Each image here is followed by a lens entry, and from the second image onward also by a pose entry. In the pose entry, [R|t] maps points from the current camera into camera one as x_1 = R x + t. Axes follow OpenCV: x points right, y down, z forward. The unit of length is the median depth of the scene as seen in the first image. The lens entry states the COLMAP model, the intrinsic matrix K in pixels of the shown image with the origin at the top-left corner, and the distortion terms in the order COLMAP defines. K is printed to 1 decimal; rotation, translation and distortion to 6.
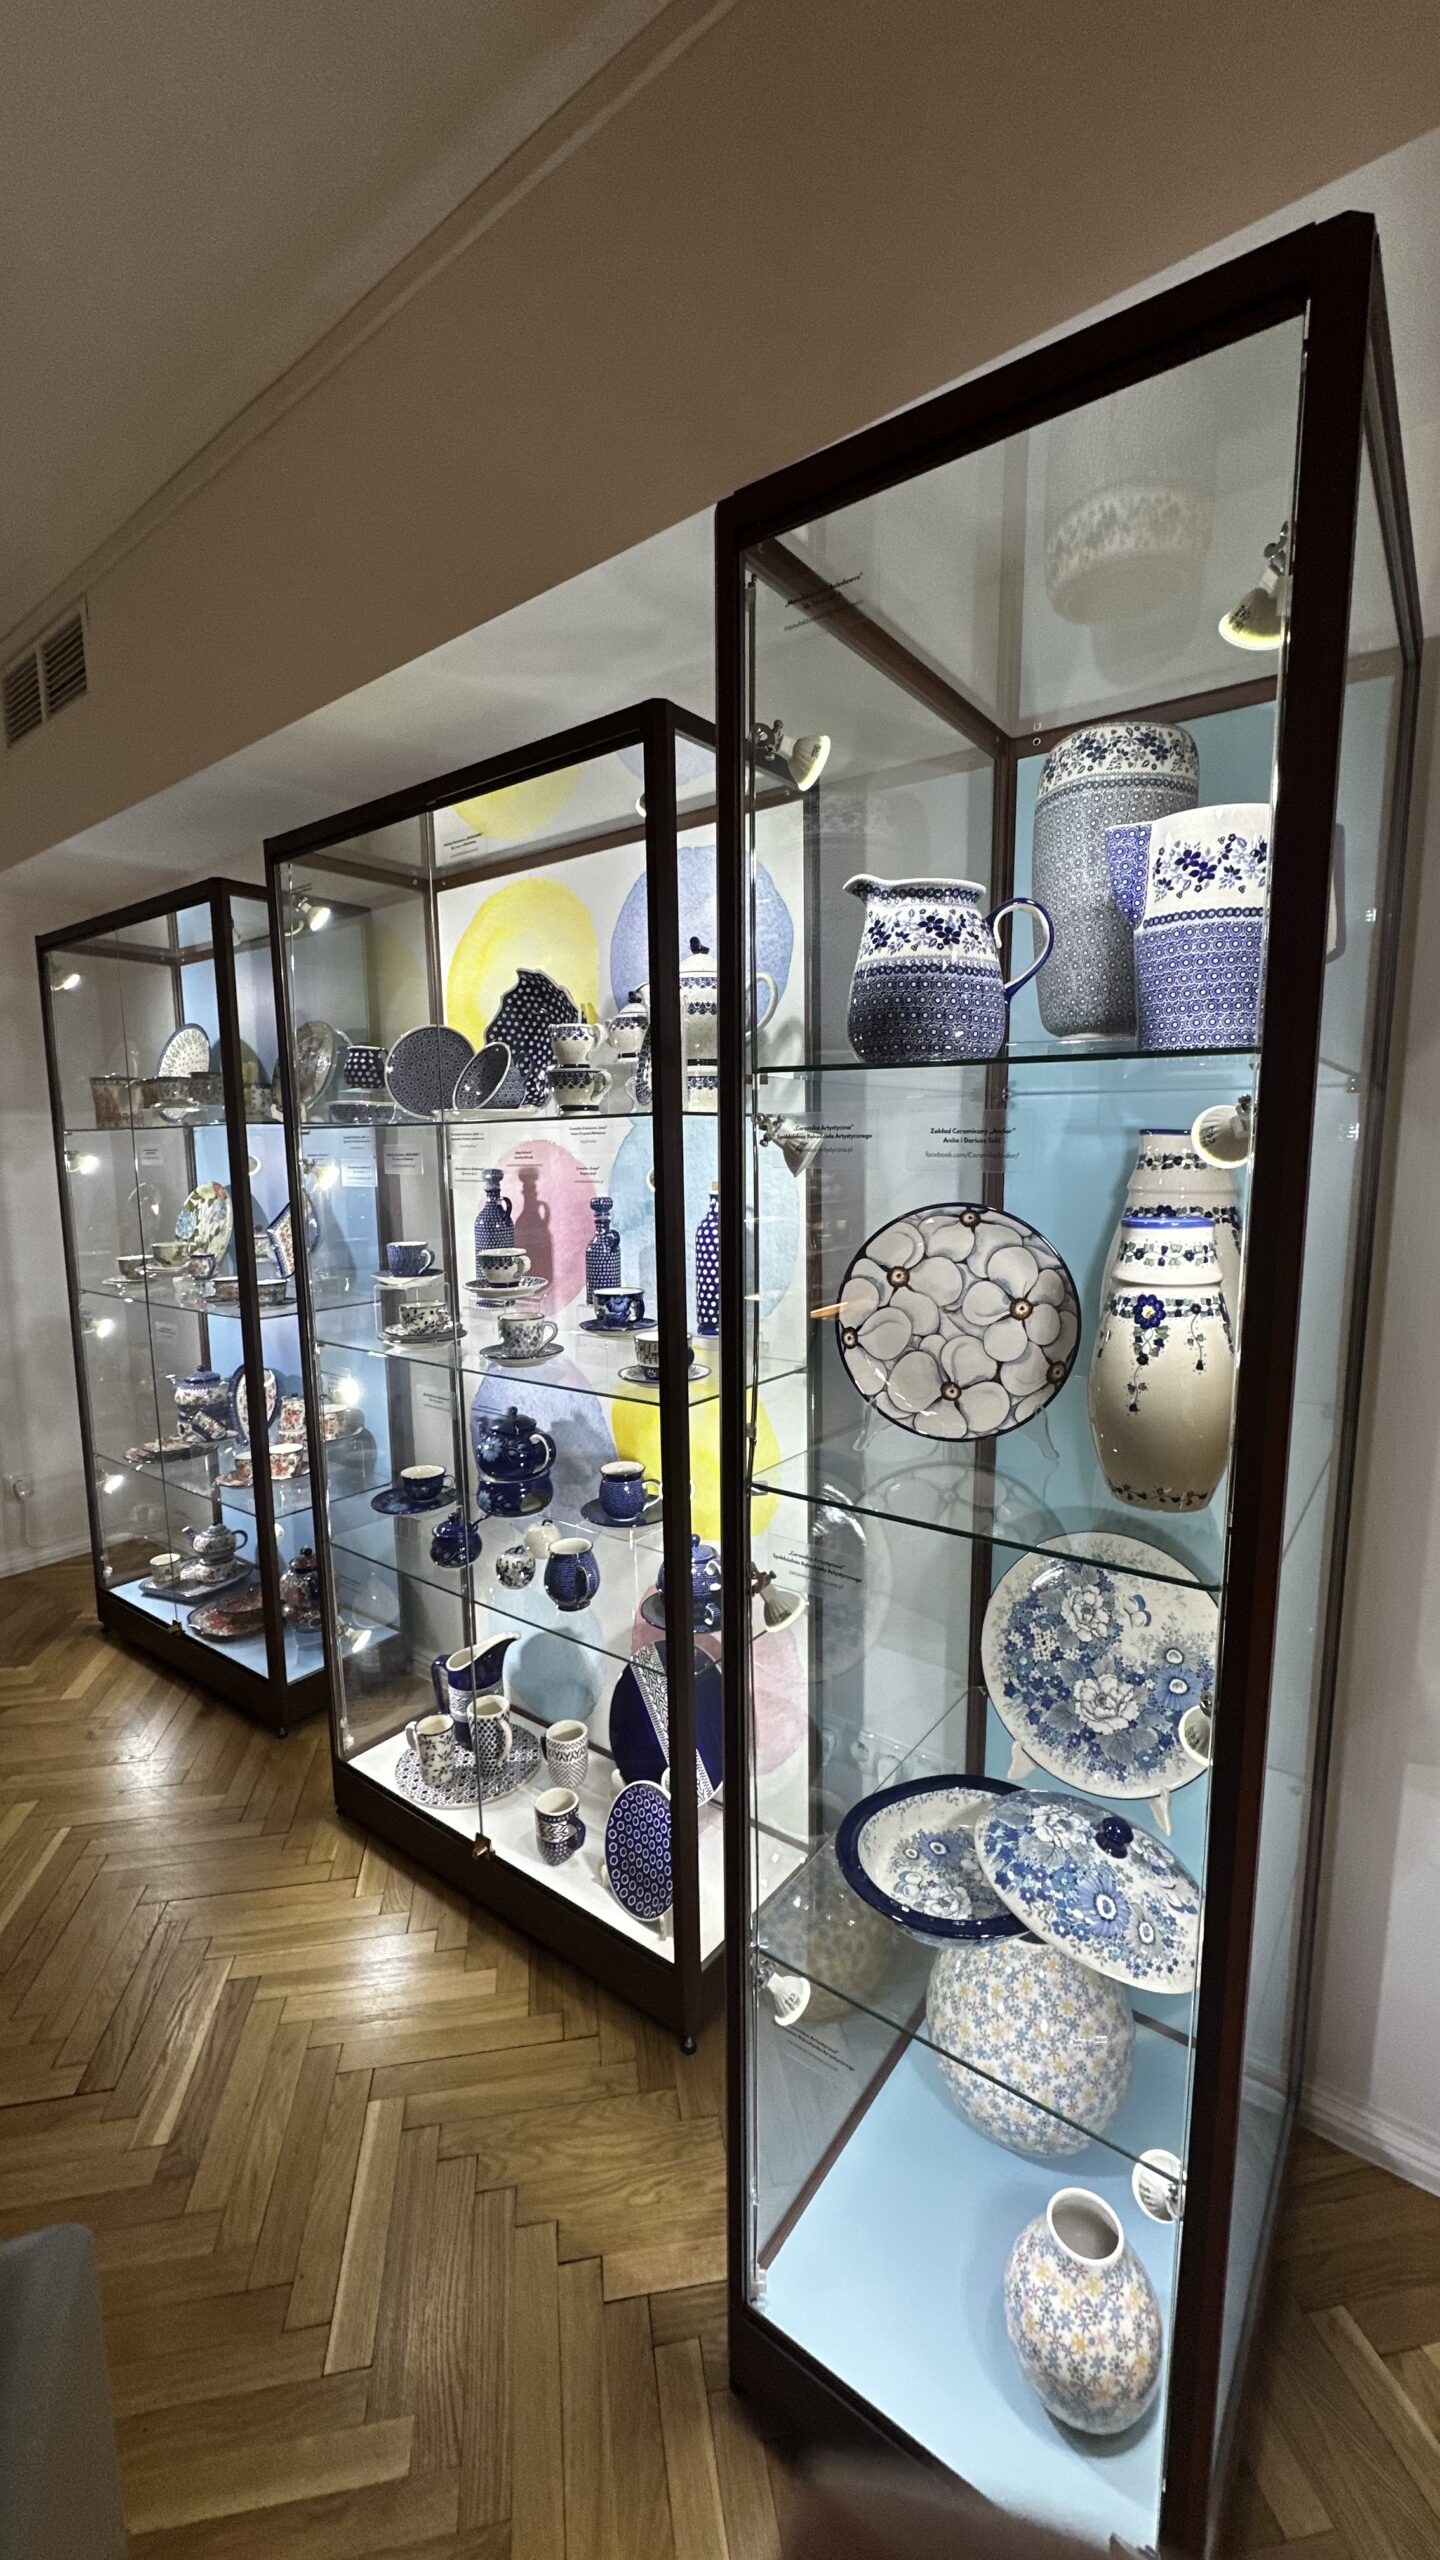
lens RADIAL K [[1002.4, 0, 728.8], [0, 1002.4, 1278.0], [0, 0, 1]] dist [0.000399, 0.000010]
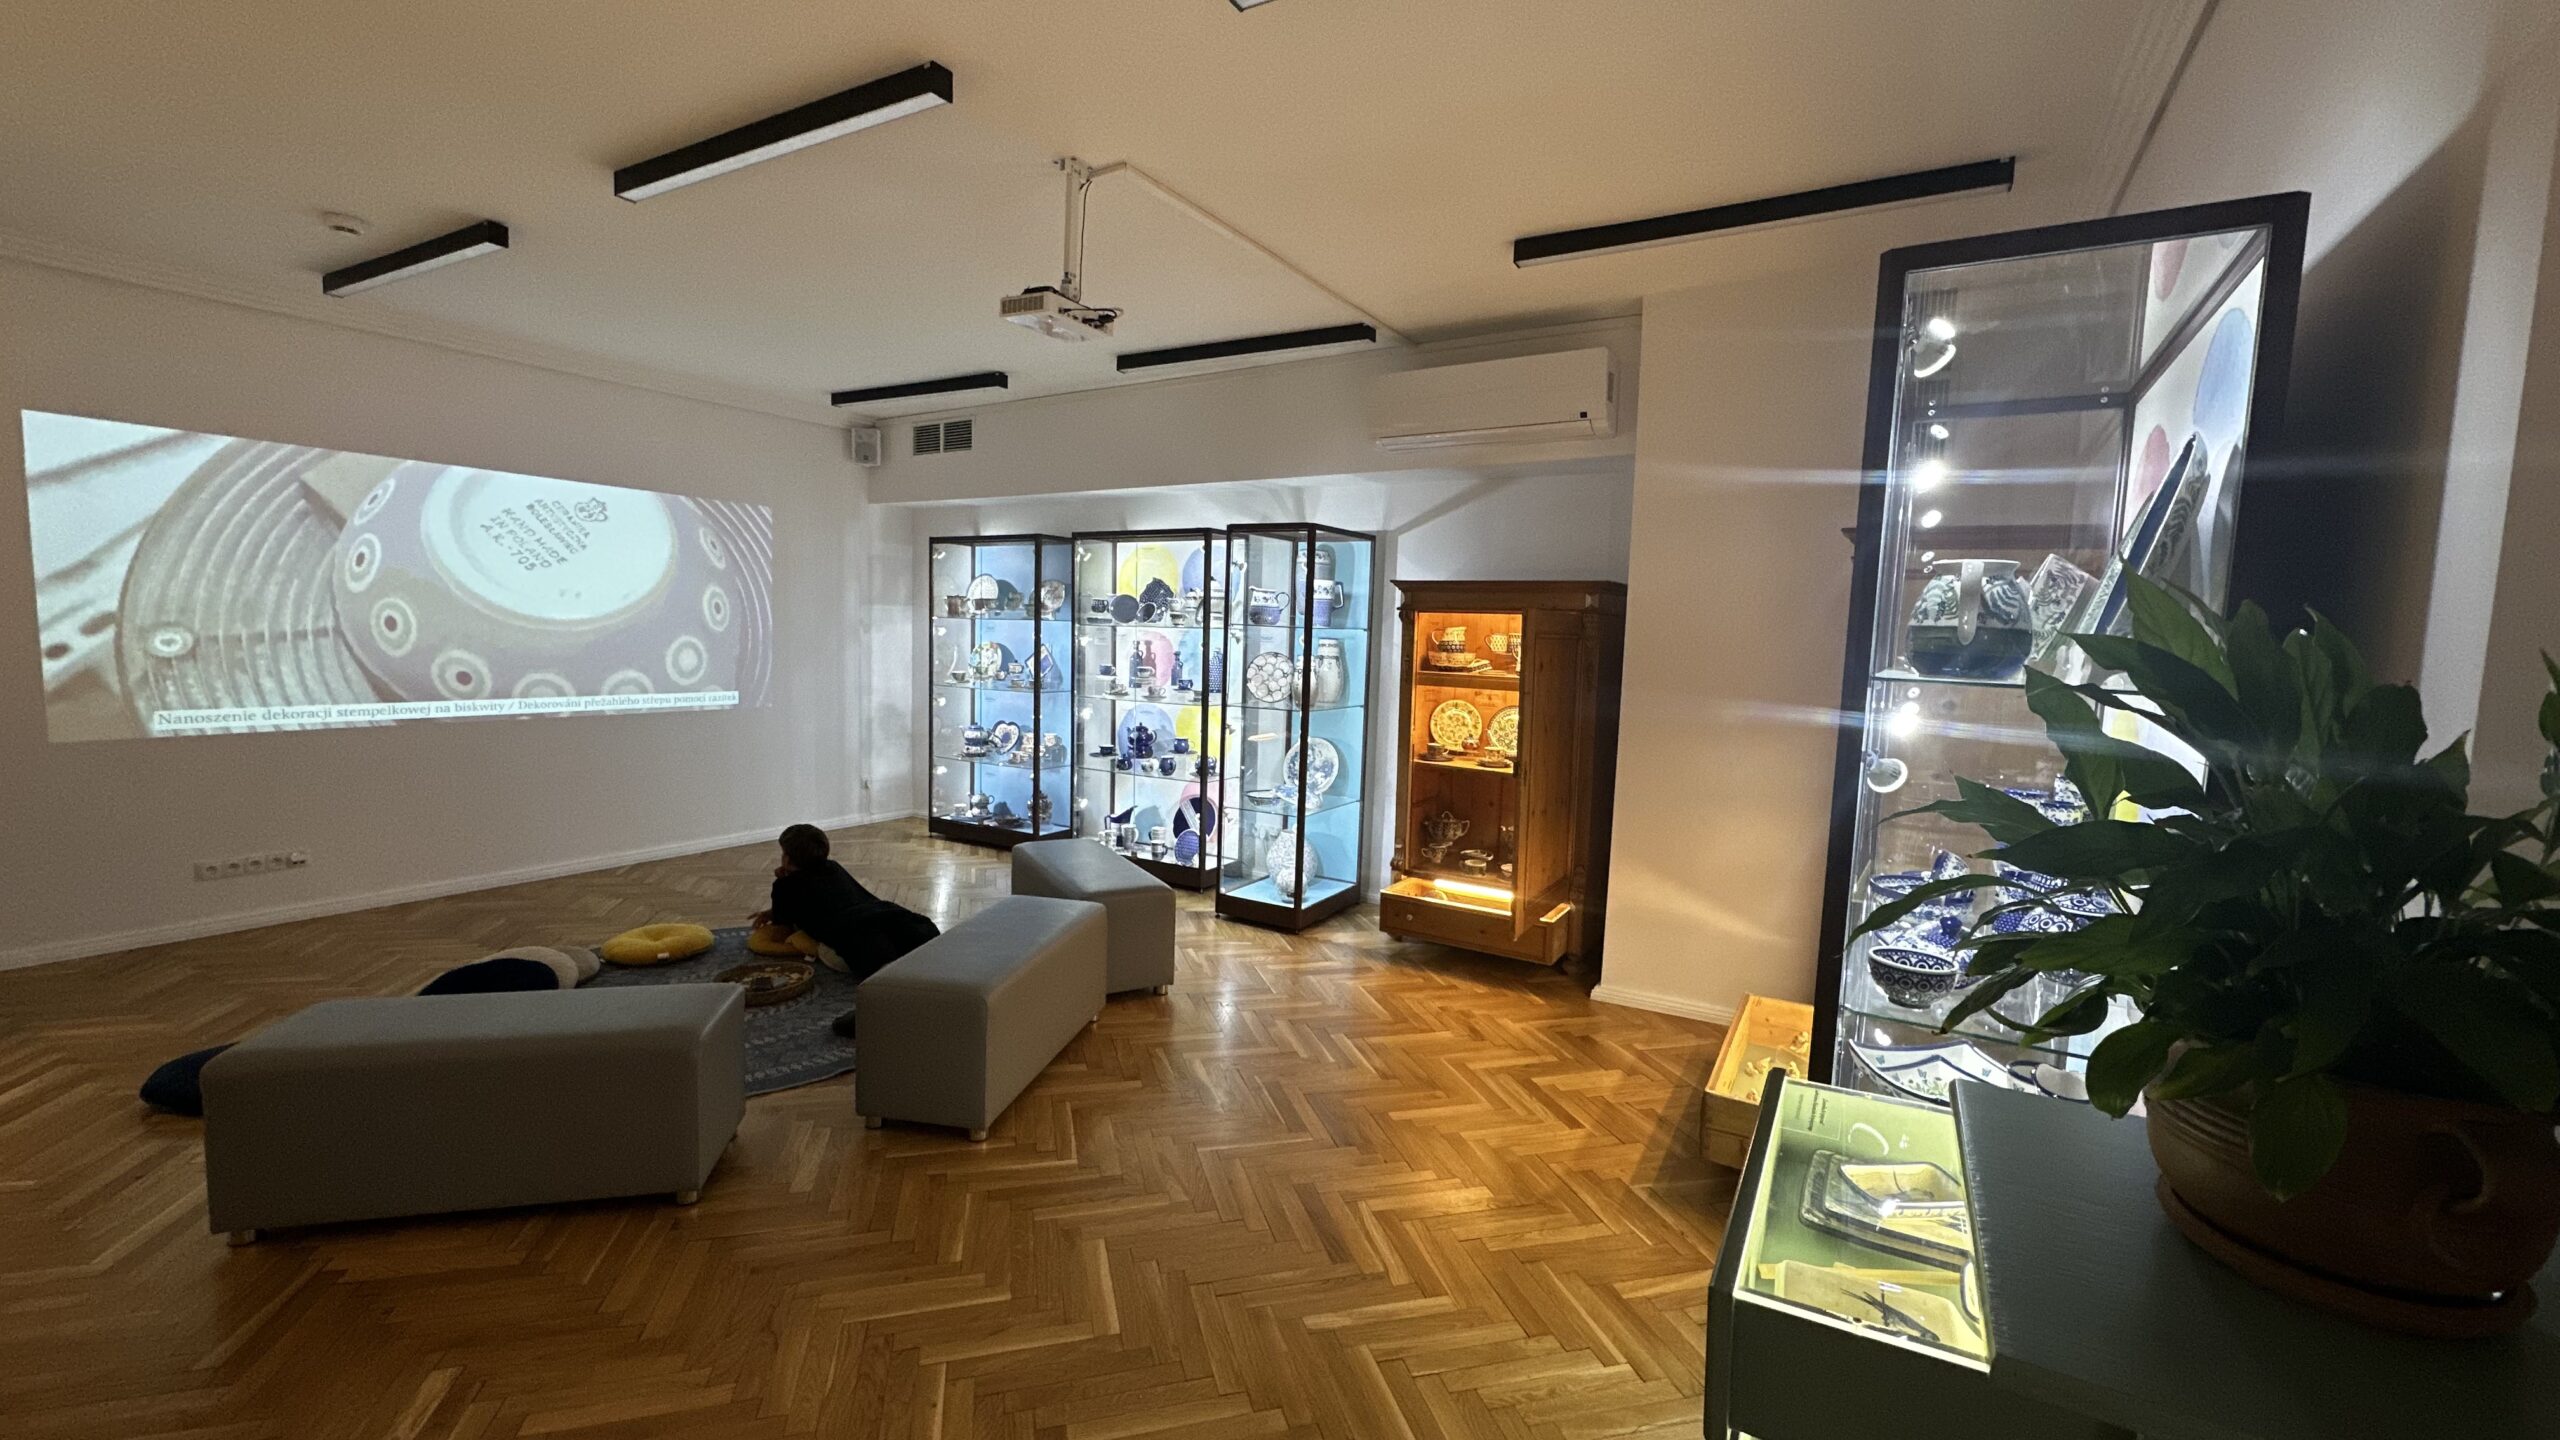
lens RADIAL K [[1002.4, 0, 1276.6], [0, 1002.4, 719.9], [0, 0, 1]] dist [0.000399, 0.000010]
pose [[0.994502, 0.038120, 0.097529, -0.119991], [-0.033832, 0.998403, -0.045243, 0.267063], [-0.099098, 0.041695, 0.994204, -2.162448]]
